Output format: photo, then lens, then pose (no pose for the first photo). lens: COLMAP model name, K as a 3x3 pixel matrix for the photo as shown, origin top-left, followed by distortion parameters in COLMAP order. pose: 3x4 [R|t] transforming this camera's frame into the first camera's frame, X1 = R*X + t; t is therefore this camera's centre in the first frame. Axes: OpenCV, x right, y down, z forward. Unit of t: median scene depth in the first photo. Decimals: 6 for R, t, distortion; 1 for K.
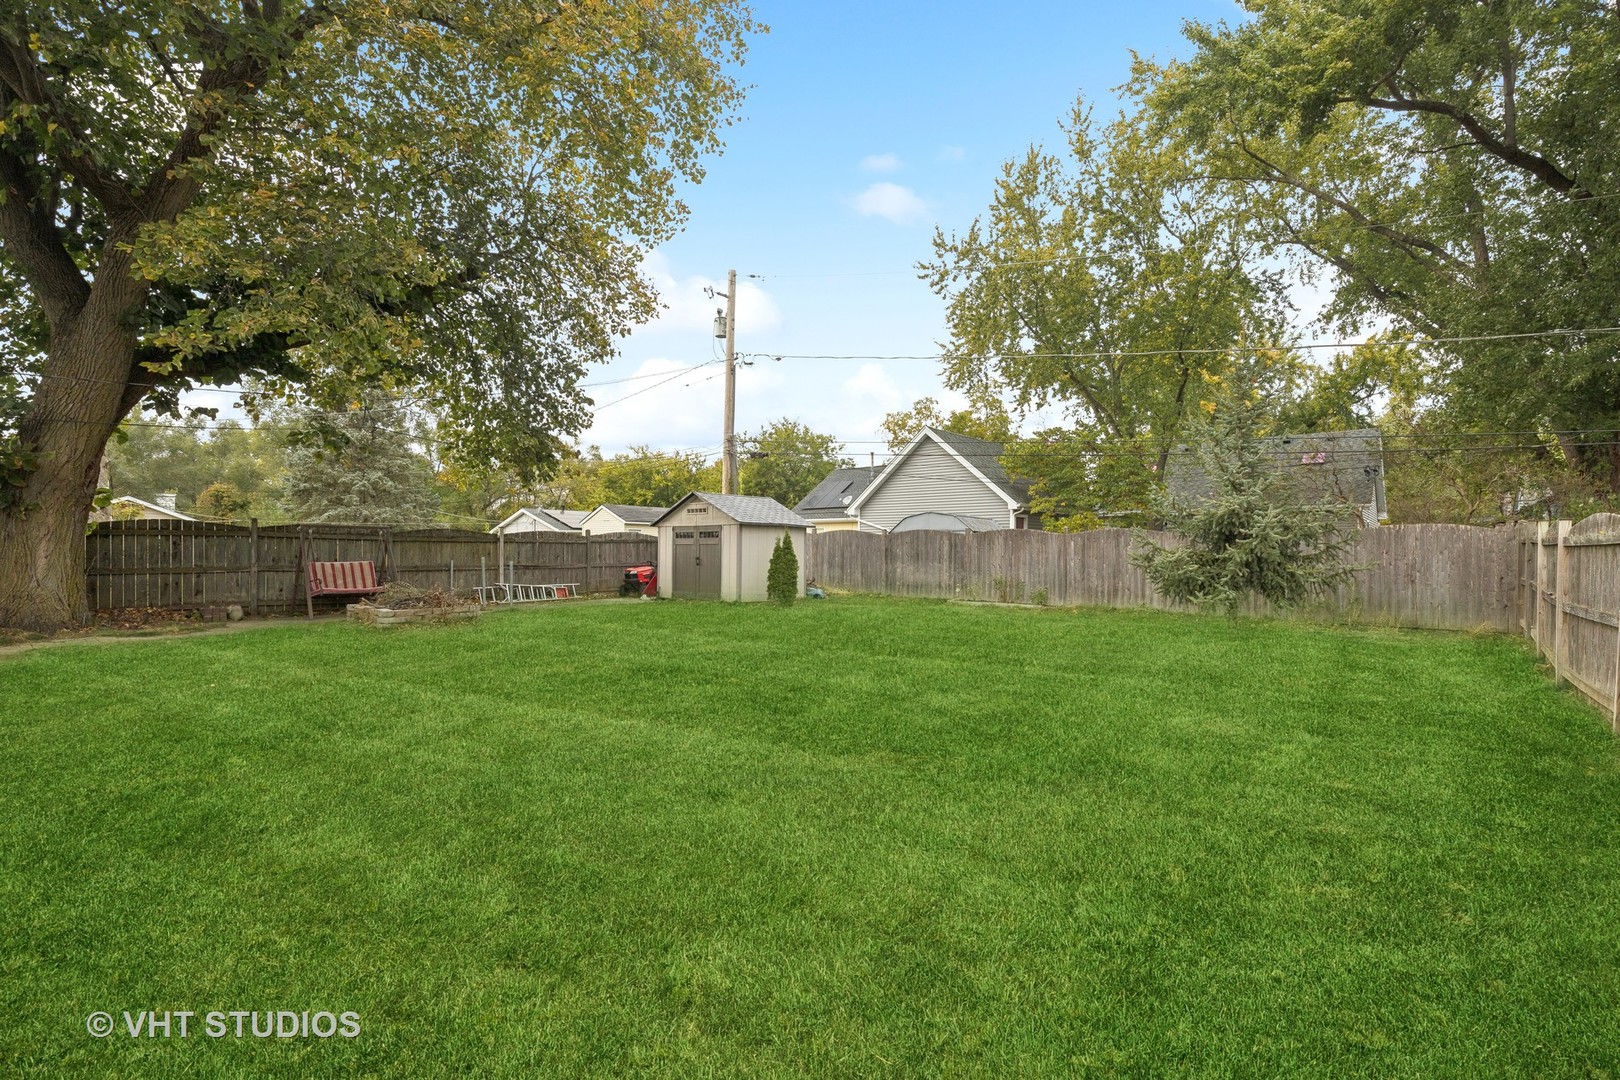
lens RADIAL K [[742.1, 0, 820.7], [0, 742.1, 542.9], [0, 0, 1]] dist [0.001628, -0.001496]
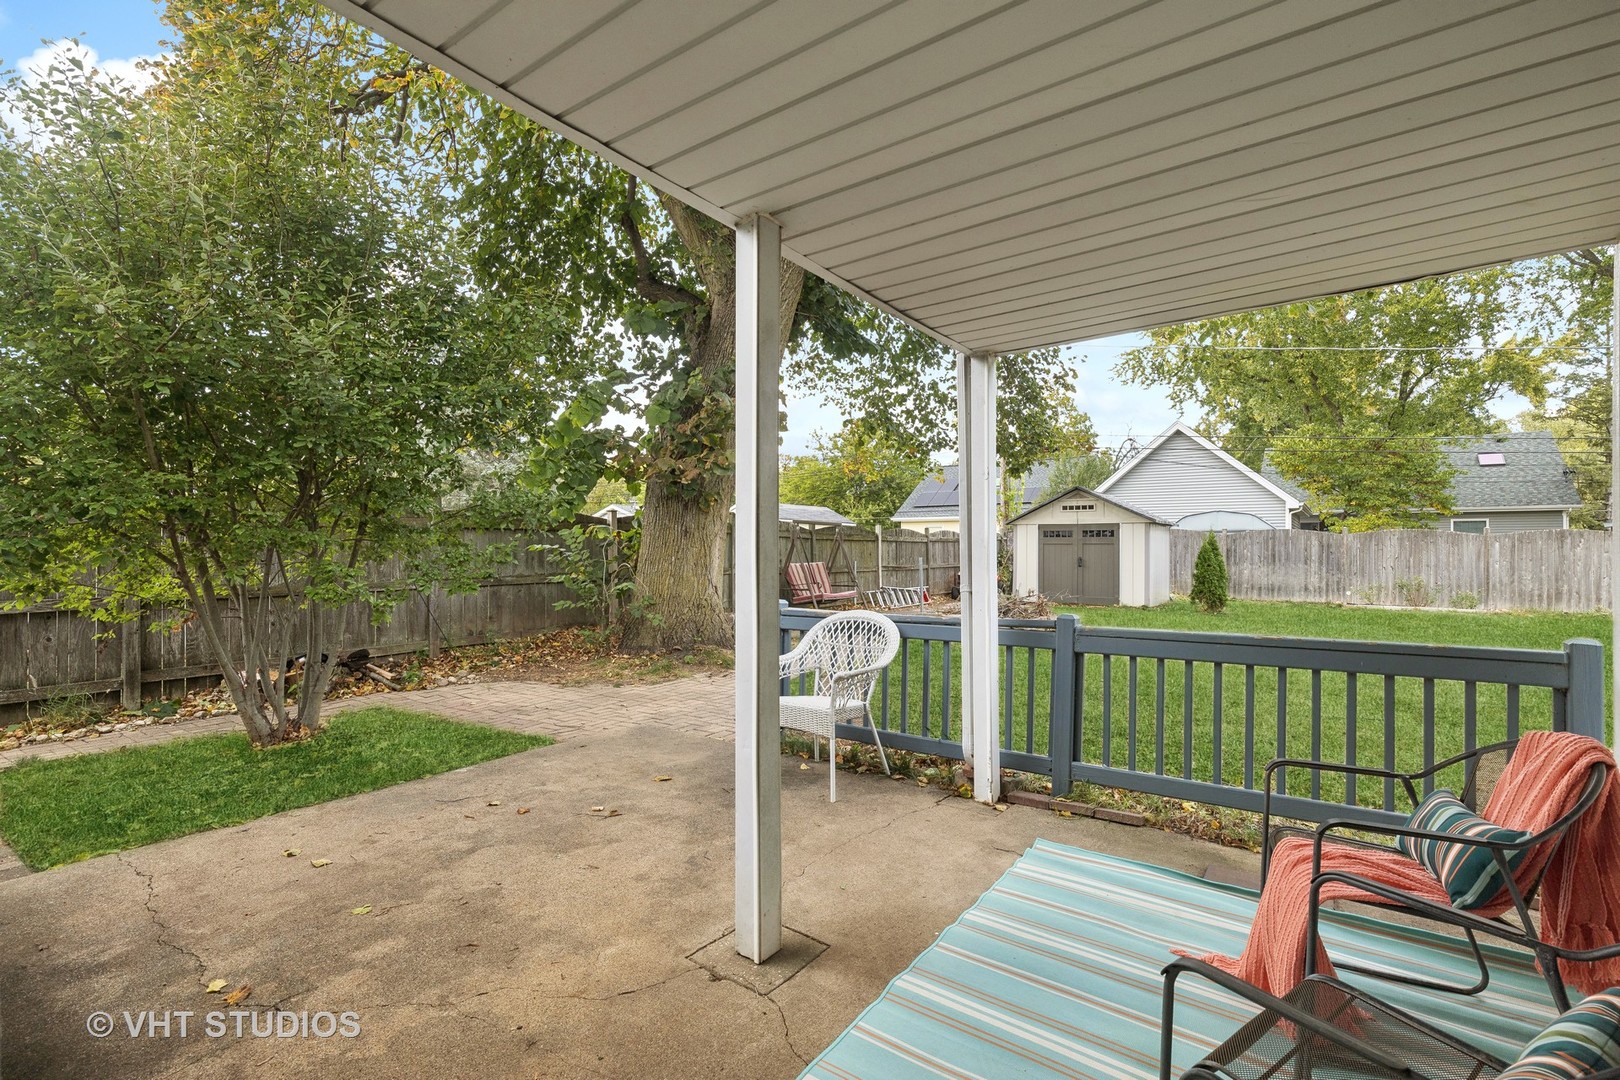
lens RADIAL K [[742.1, 0, 806.2], [0, 742.1, 546.0], [0, 0, 1]] dist [0.001628, -0.001496]
pose [[0.997347, 0.002858, 0.072739, -0.569295], [-0.003332, 0.999974, 0.006404, -0.000331], [-0.072719, -0.006629, 0.997330, 0.110333]]
